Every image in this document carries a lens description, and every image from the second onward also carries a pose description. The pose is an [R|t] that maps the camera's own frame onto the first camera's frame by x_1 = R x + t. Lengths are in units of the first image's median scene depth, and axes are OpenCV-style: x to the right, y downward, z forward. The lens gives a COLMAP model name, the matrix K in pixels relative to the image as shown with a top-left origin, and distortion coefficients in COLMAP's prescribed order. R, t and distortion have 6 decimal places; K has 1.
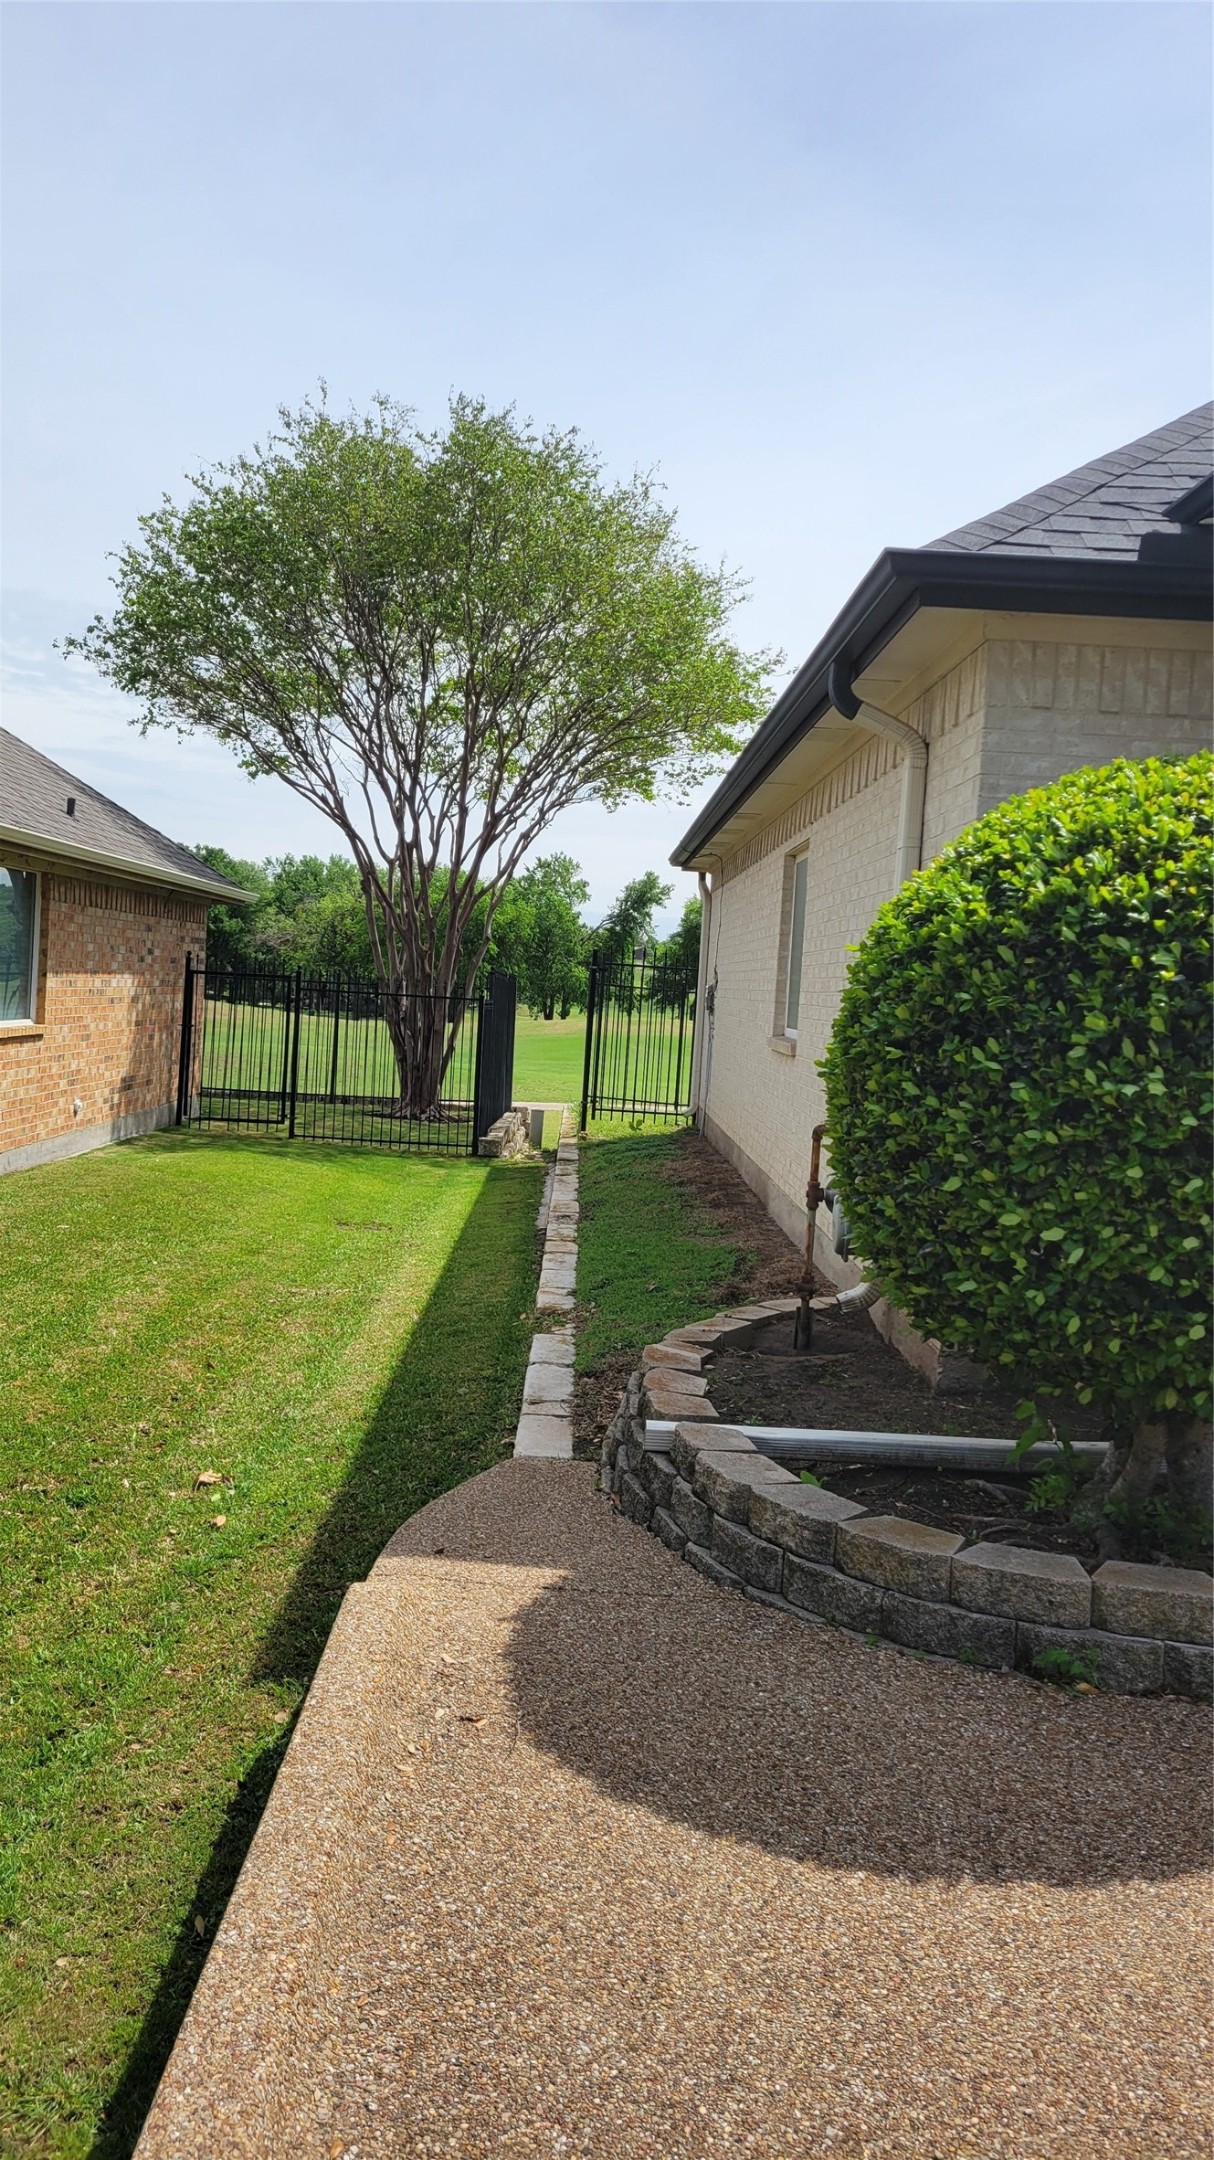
lens RADIAL K [[1589.5, 0, 612.4], [0, 1589.5, 1063.0], [0, 0, 1]] dist [0.035664, -0.030786]
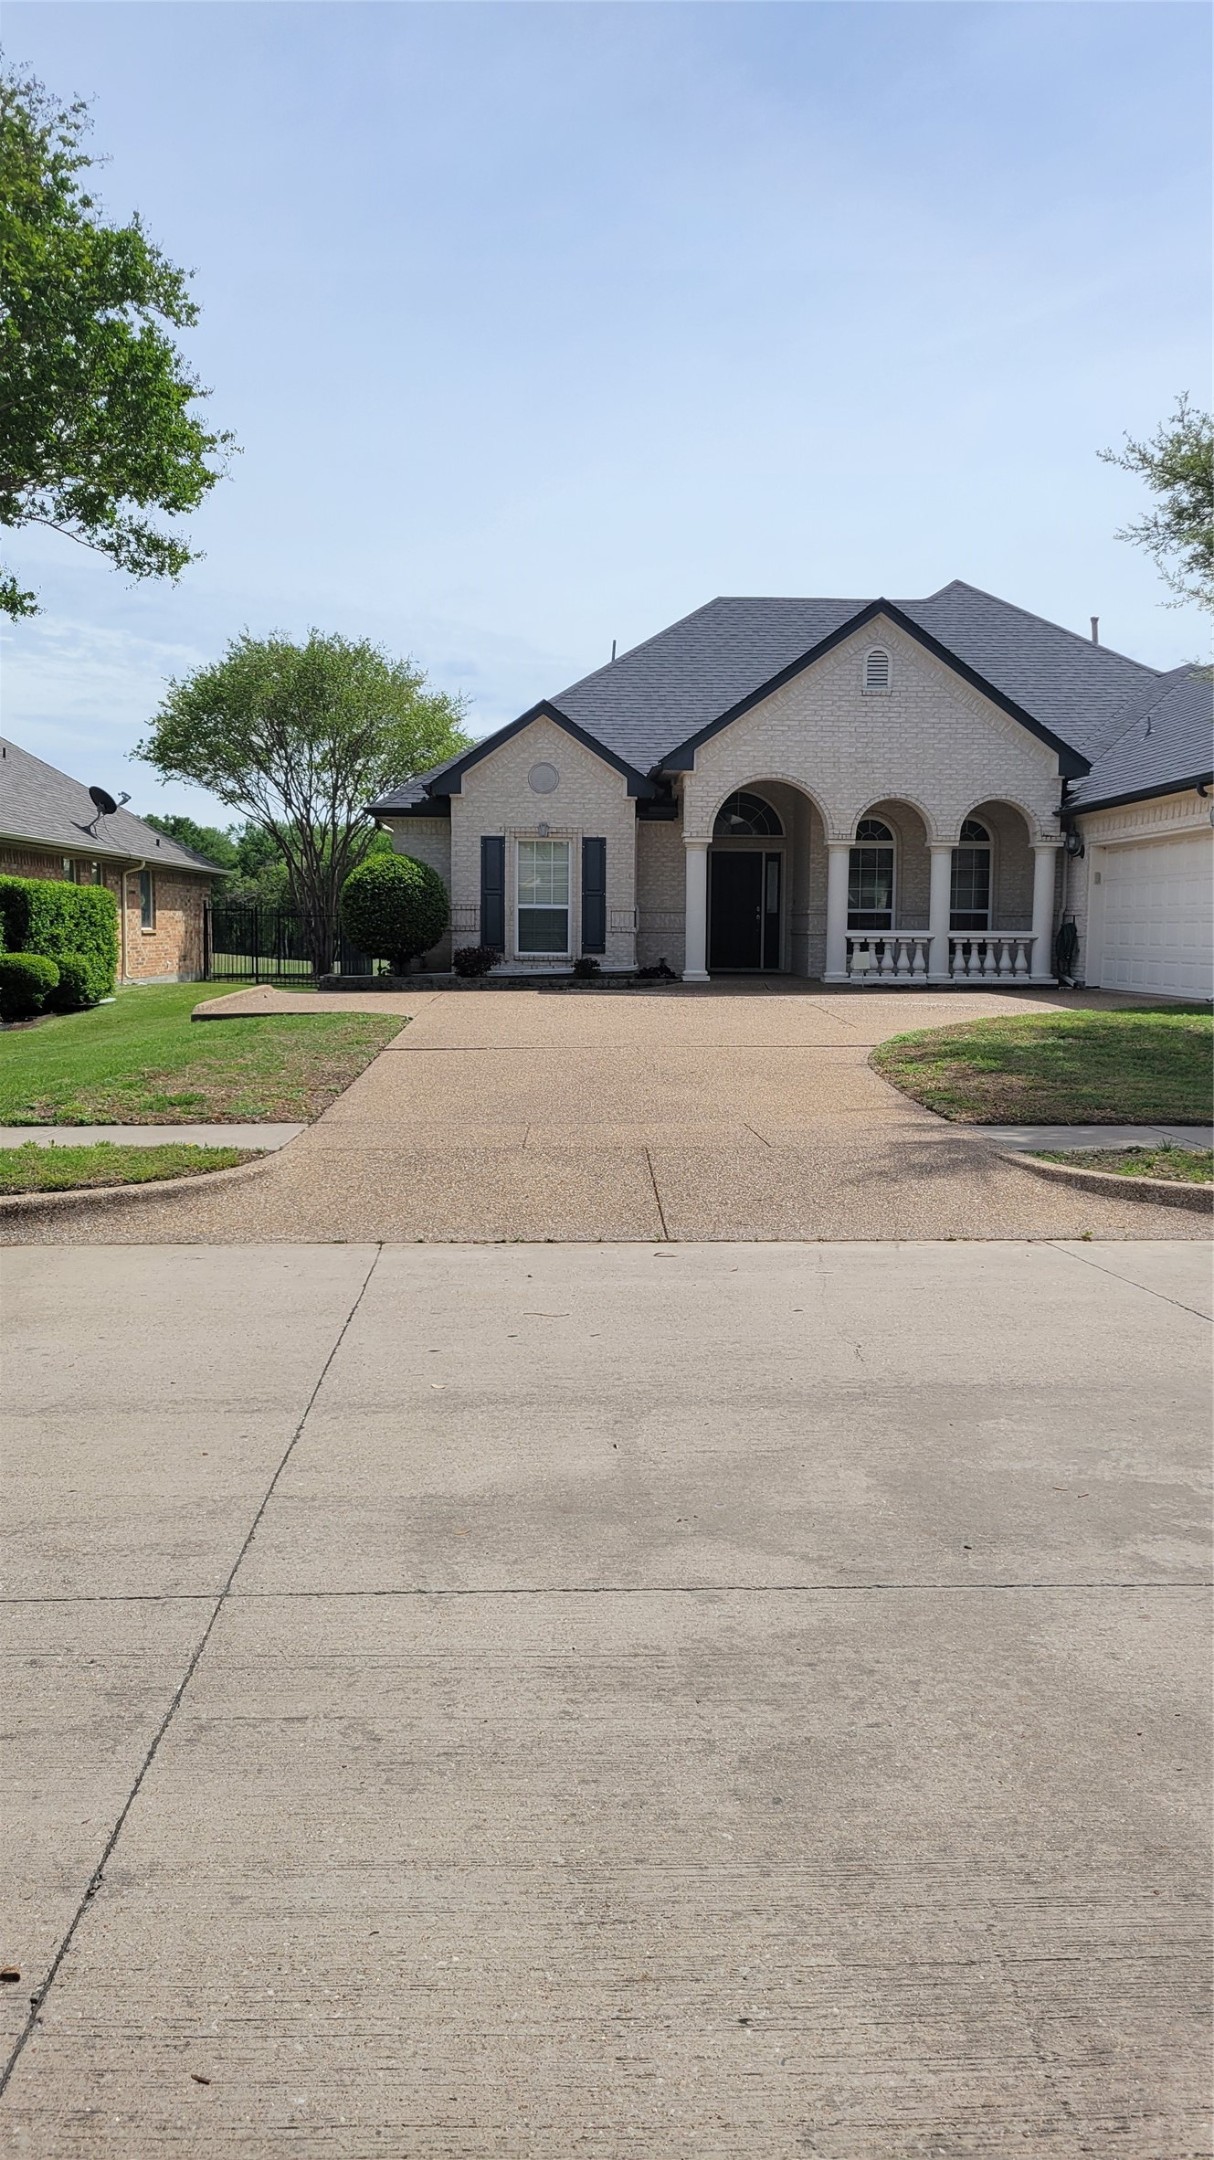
lens RADIAL K [[1583.1, 0, 615.5], [0, 1583.1, 1067.0], [0, 0, 1]] dist [0.034784, -0.029406]
pose [[0.998398, -0.054513, 0.015163, 0.194605], [0.053868, 0.997743, 0.040093, 0.075419], [-0.017314, -0.039212, 0.999081, -0.906215]]
